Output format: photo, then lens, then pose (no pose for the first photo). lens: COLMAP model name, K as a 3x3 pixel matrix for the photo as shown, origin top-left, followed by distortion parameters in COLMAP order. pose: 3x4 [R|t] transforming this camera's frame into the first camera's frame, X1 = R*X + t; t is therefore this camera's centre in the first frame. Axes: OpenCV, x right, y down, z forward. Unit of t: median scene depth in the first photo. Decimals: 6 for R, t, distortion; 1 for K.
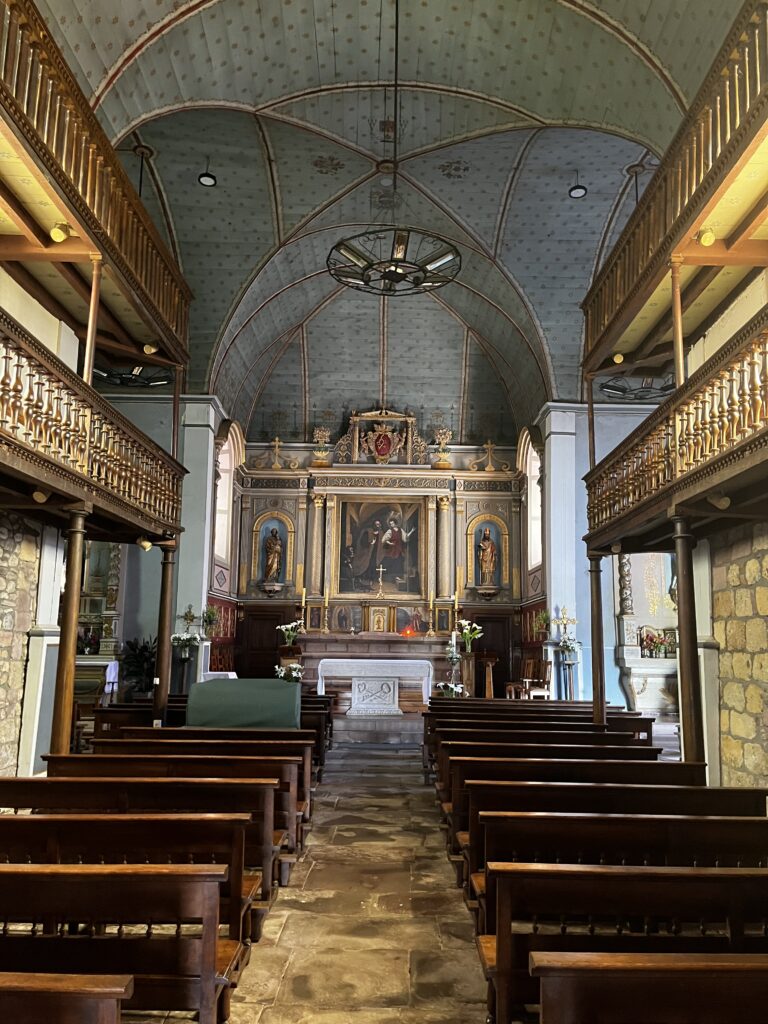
lens RADIAL K [[778.5, 0, 389.0], [0, 778.5, 510.7], [0, 0, 1]] dist [0.002746, 0.000092]
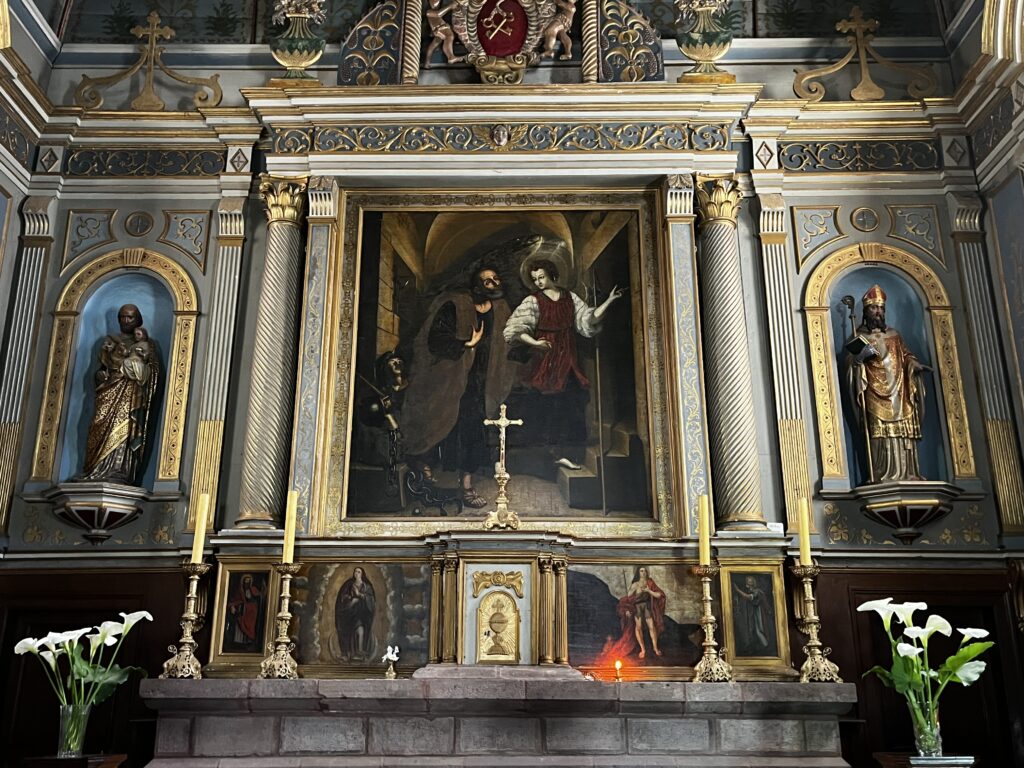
lens RADIAL K [[971.2, 0, 504.1], [0, 971.2, 389.0], [0, 0, 1]] dist [0.011381, 0.000000]
pose [[0.999899, -0.014094, -0.001630, -0.008936], [0.013691, 0.988636, -0.149705, 0.110896], [0.003721, 0.149667, 0.988729, 0.657101]]
